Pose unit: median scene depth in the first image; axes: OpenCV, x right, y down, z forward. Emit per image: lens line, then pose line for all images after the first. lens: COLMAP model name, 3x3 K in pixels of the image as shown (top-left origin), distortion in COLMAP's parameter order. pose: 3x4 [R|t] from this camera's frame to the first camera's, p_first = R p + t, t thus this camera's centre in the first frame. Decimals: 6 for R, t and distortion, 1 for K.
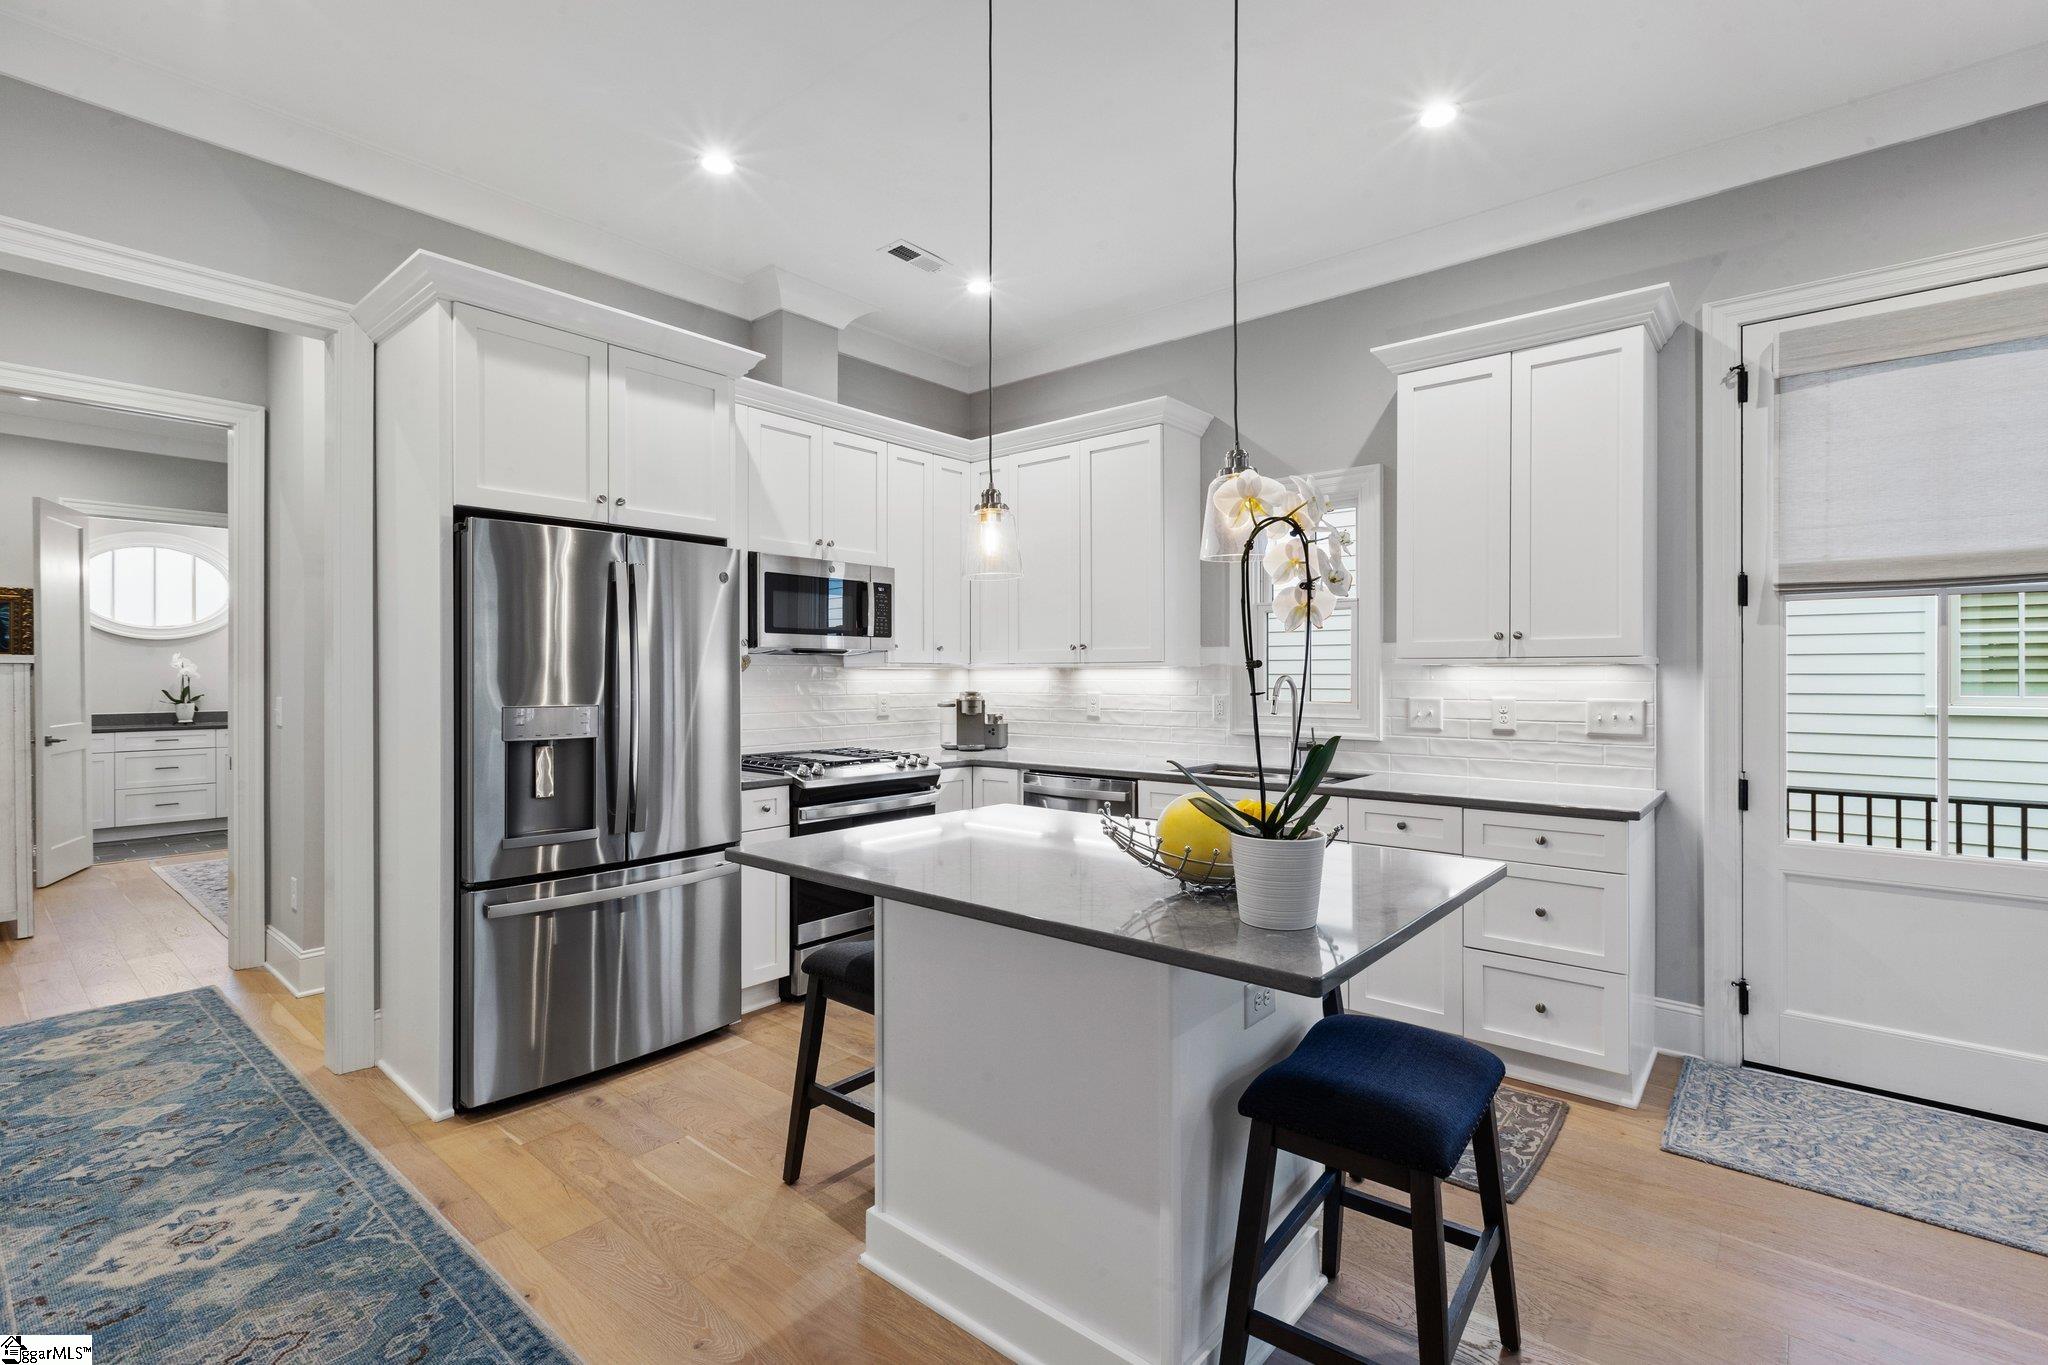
lens RADIAL K [[921.7, 0, 1031.7], [0, 921.7, 674.3], [0, 0, 1]] dist [0.000748, -0.000259]
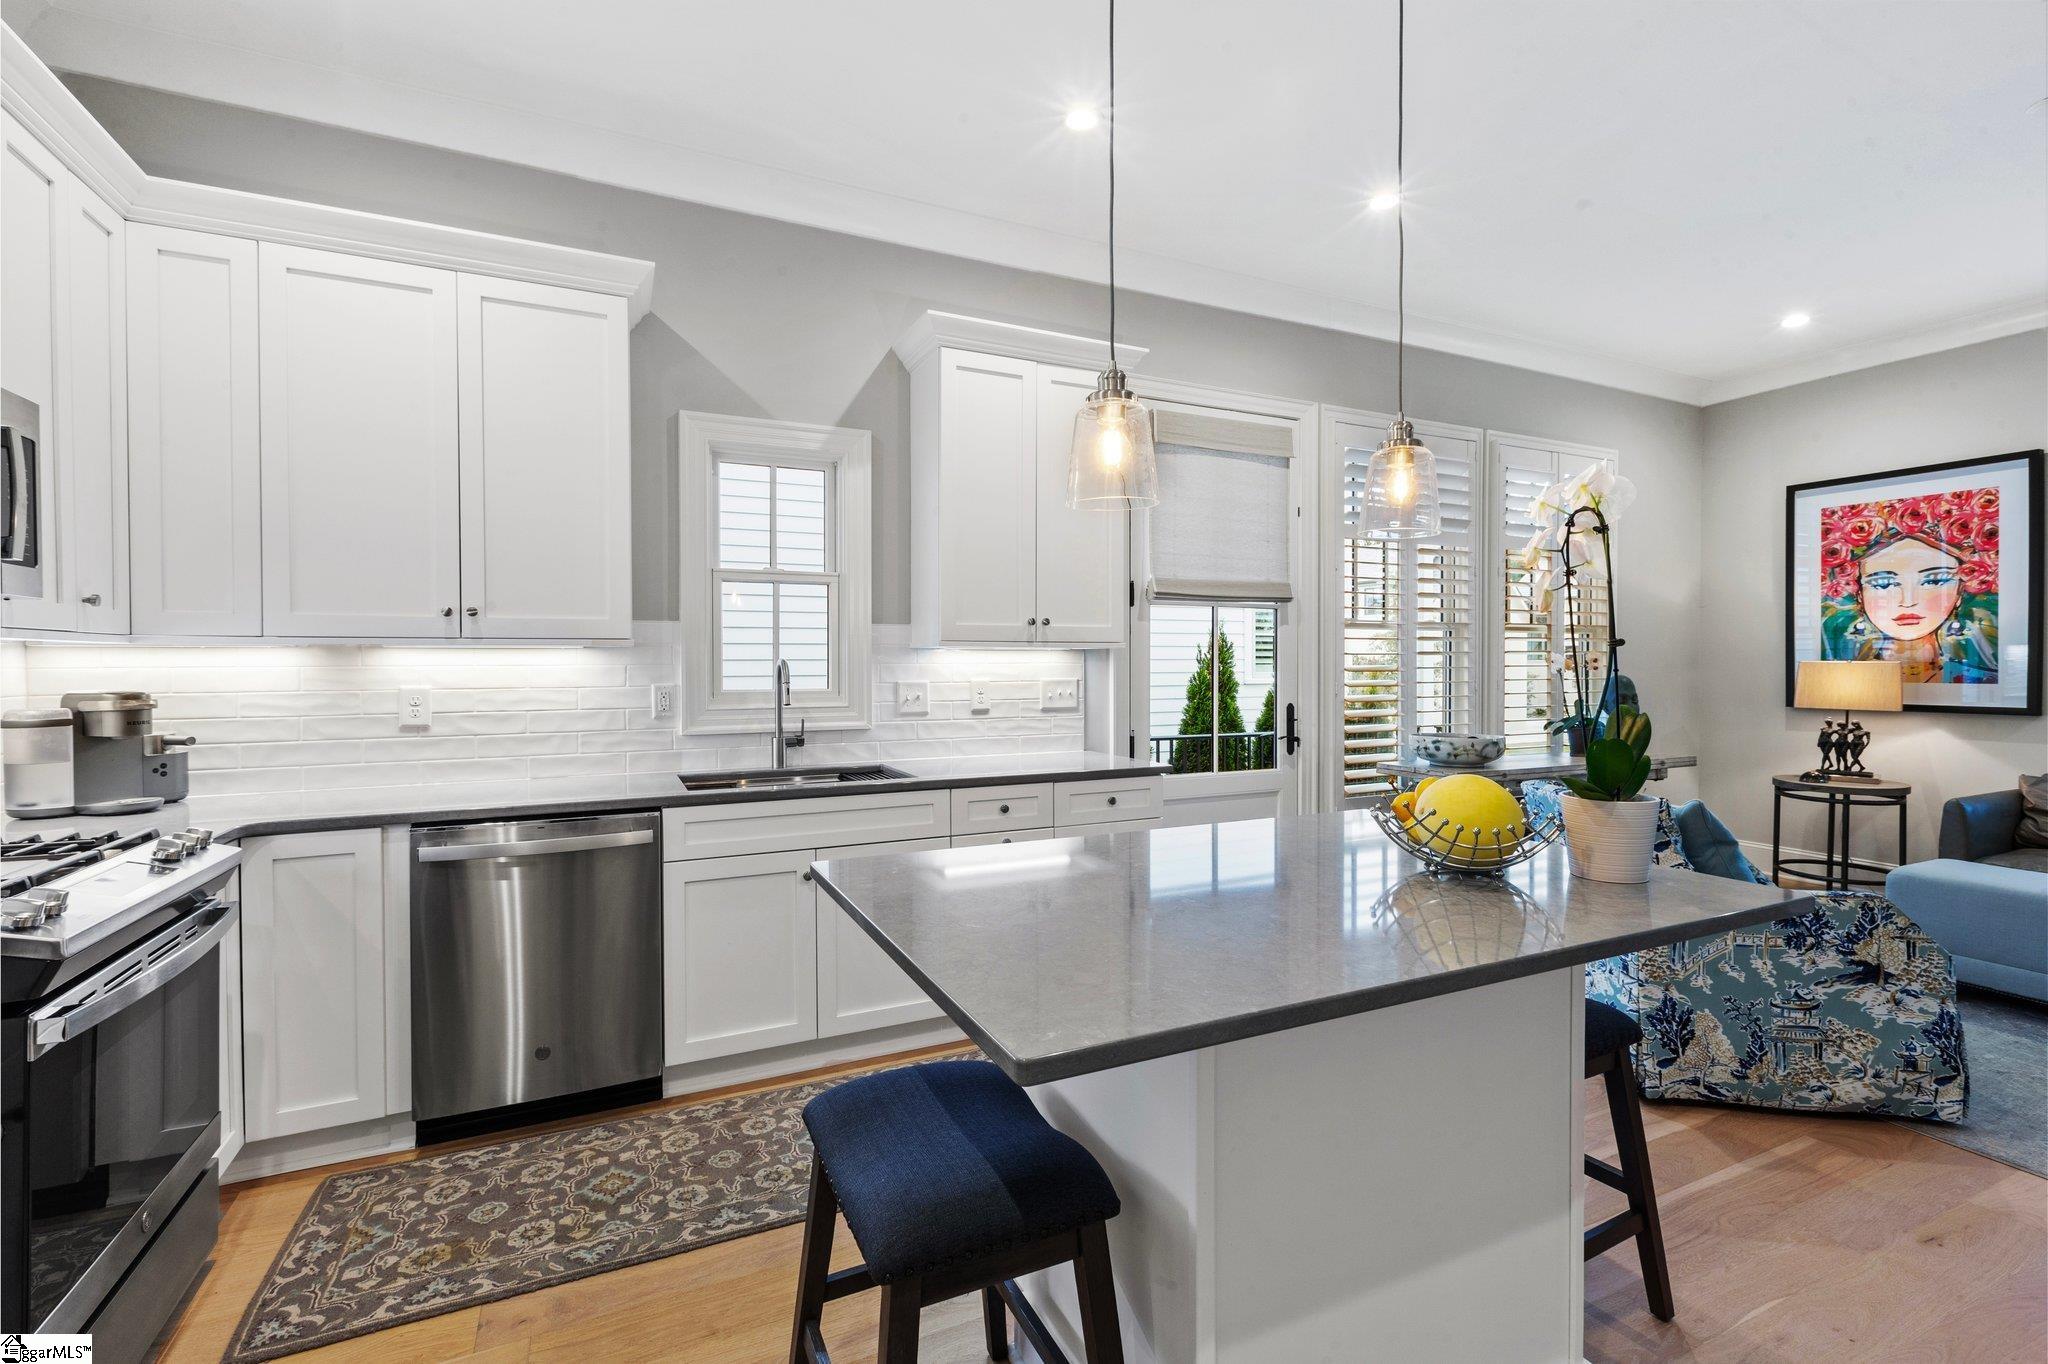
lens RADIAL K [[921.7, 0, 1031.7], [0, 921.7, 673.8], [0, 0, 1]] dist [0.000748, -0.000259]
pose [[0.412482, -0.012747, 0.910876, -0.419091], [0.000737, 0.999906, 0.013659, 0.004214], [-0.910965, -0.004962, 0.412453, 0.483450]]
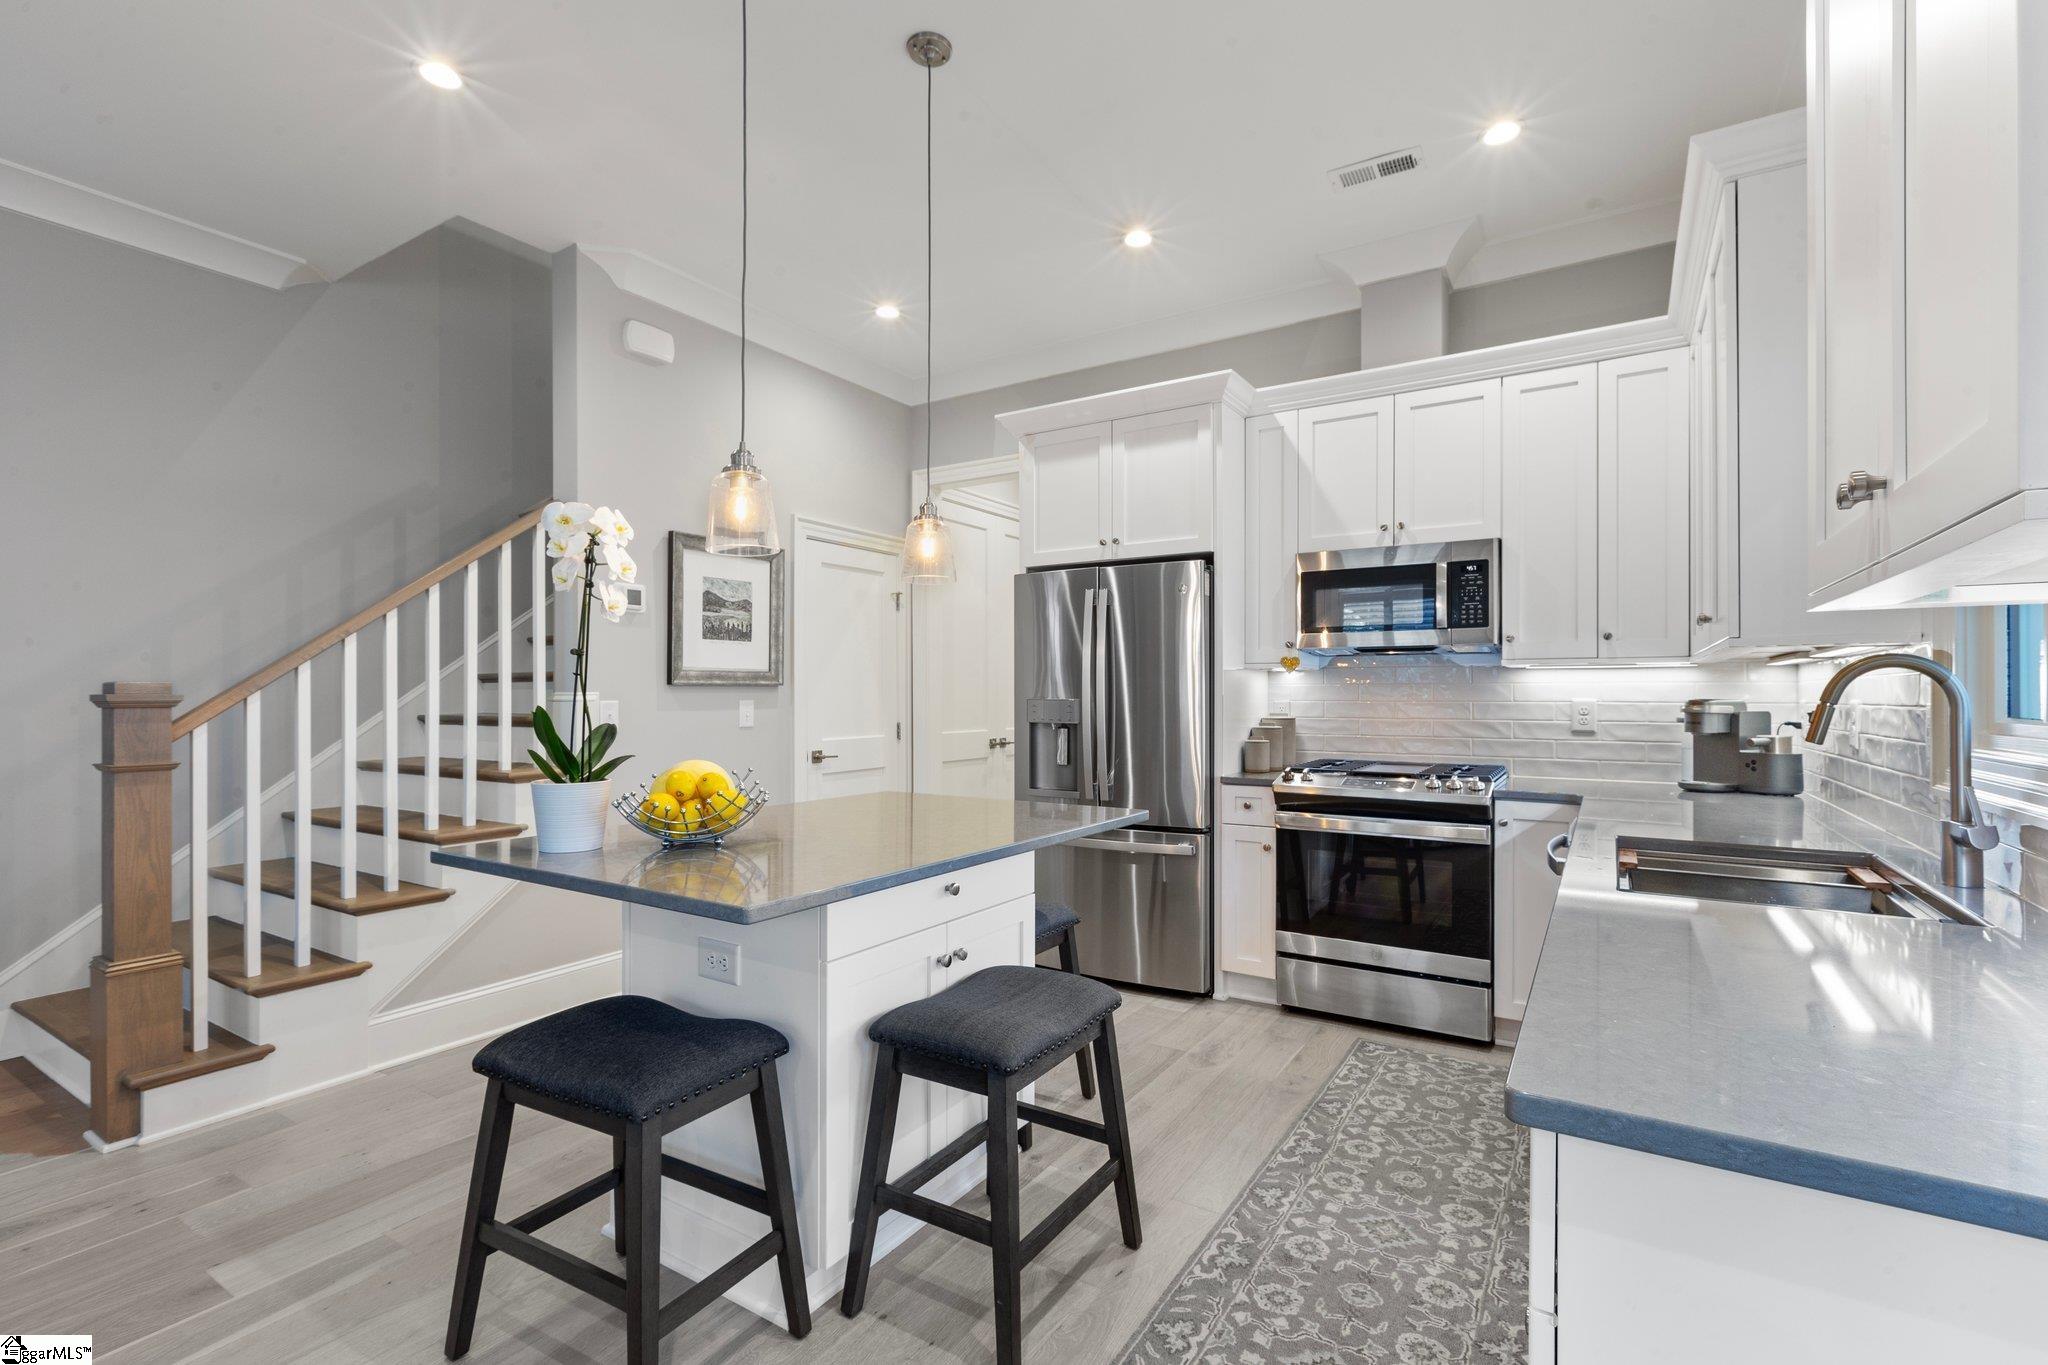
lens RADIAL K [[913.6, 0, 1041.0], [0, 913.6, 691.0], [0, 0, 1]] dist [0.002336, 0.000106]
pose [[0.147649, -0.003951, -0.989032, 0.665759], [-0.000187, 0.999992, -0.004023, 0.021413], [0.989040, 0.000779, 0.147647, 0.603351]]
